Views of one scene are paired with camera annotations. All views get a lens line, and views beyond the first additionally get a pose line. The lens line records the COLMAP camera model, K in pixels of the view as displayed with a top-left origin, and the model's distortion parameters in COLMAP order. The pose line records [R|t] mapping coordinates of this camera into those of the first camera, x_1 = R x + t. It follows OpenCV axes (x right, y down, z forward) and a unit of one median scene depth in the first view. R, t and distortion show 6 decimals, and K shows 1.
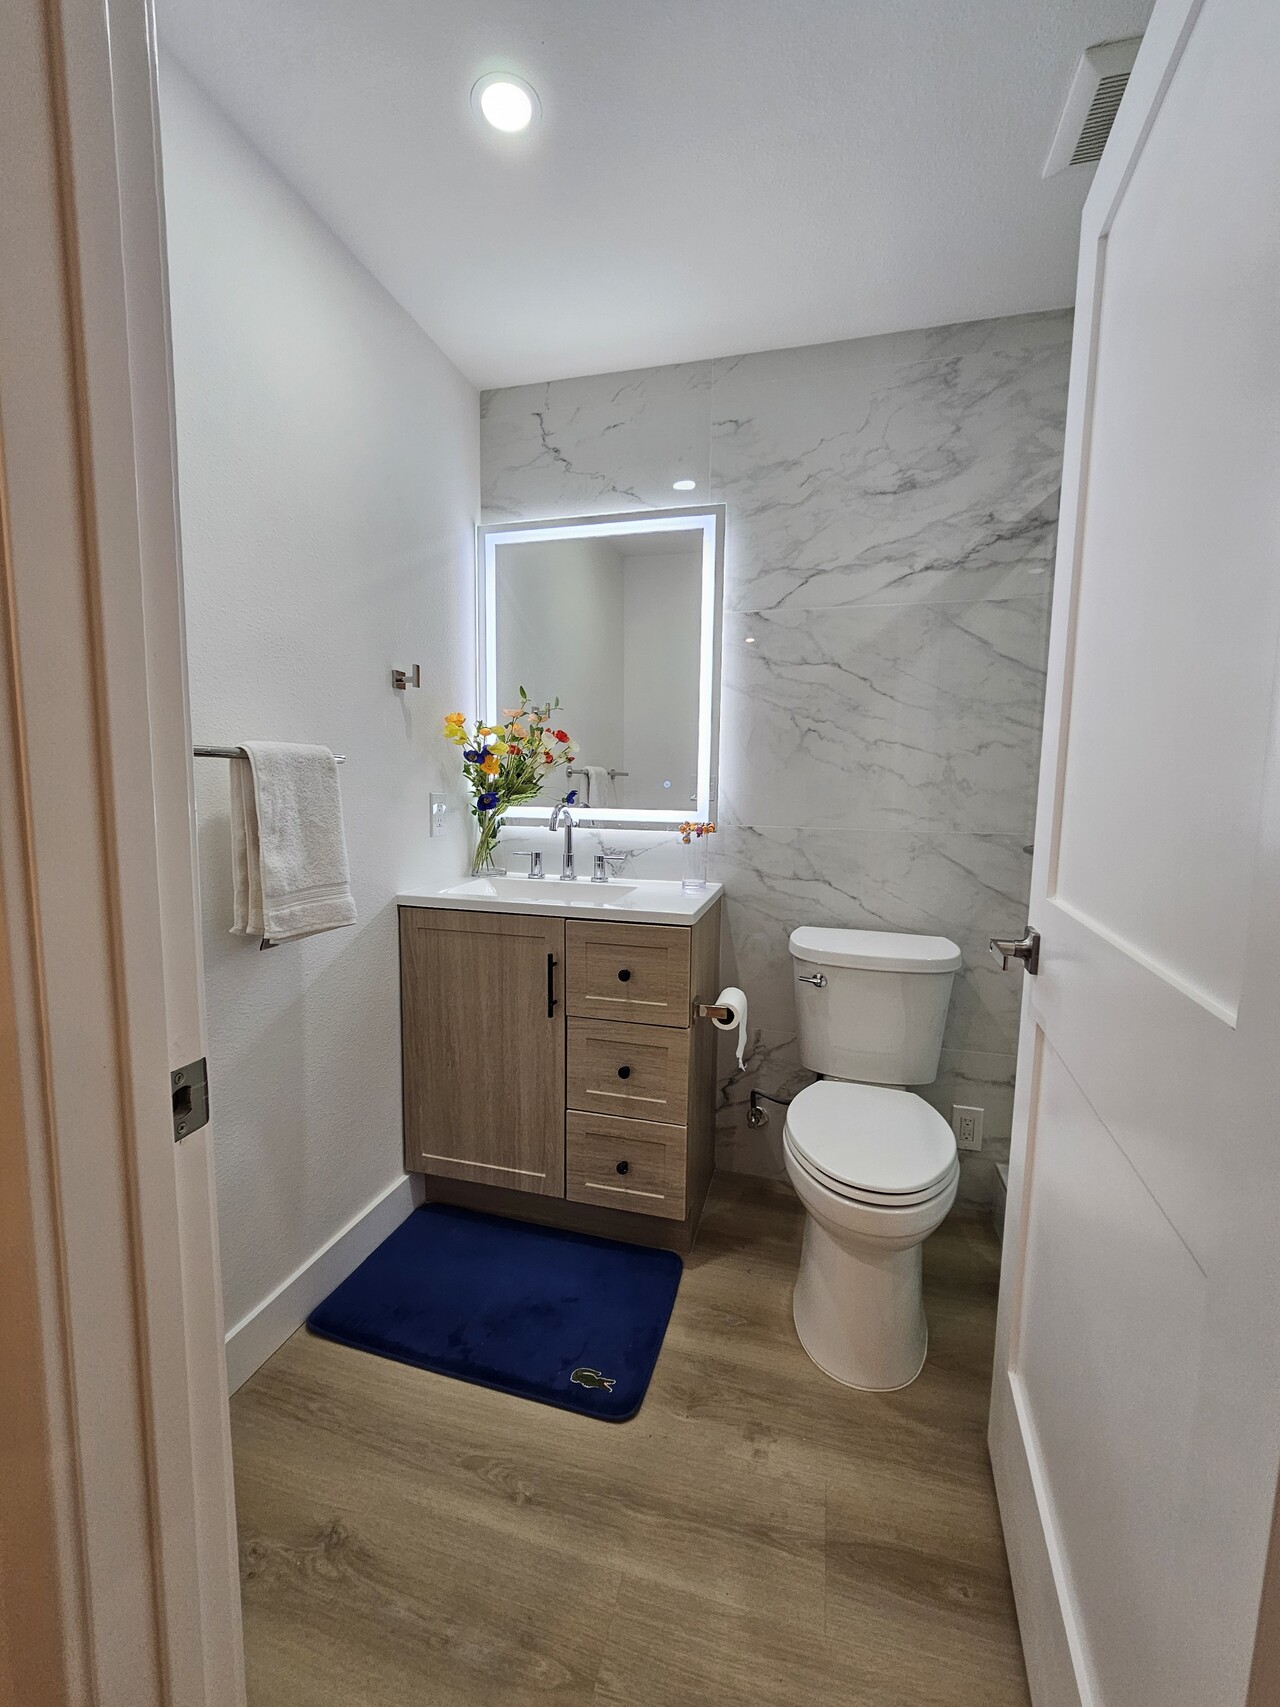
lens RADIAL K [[697.2, 0, 634.8], [0, 697.2, 850.9], [0, 0, 1]] dist [-0.000001, -0.000937]
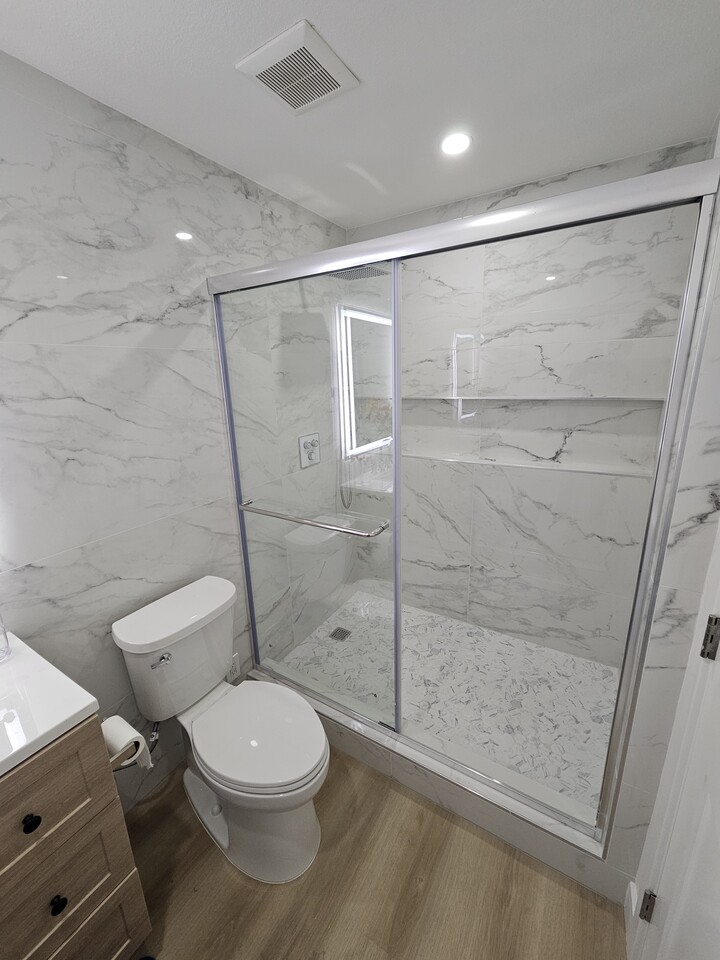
lens RADIAL K [[392.1, 0, 359.2], [0, 392.1, 476.3], [0, 0, 1]] dist [-0.000001, -0.000937]
pose [[0.276456, -0.266770, 0.923258, -0.200758], [0.130632, 0.962215, 0.238910, -0.247537], [-0.952107, 0.054559, 0.300859, 0.414666]]
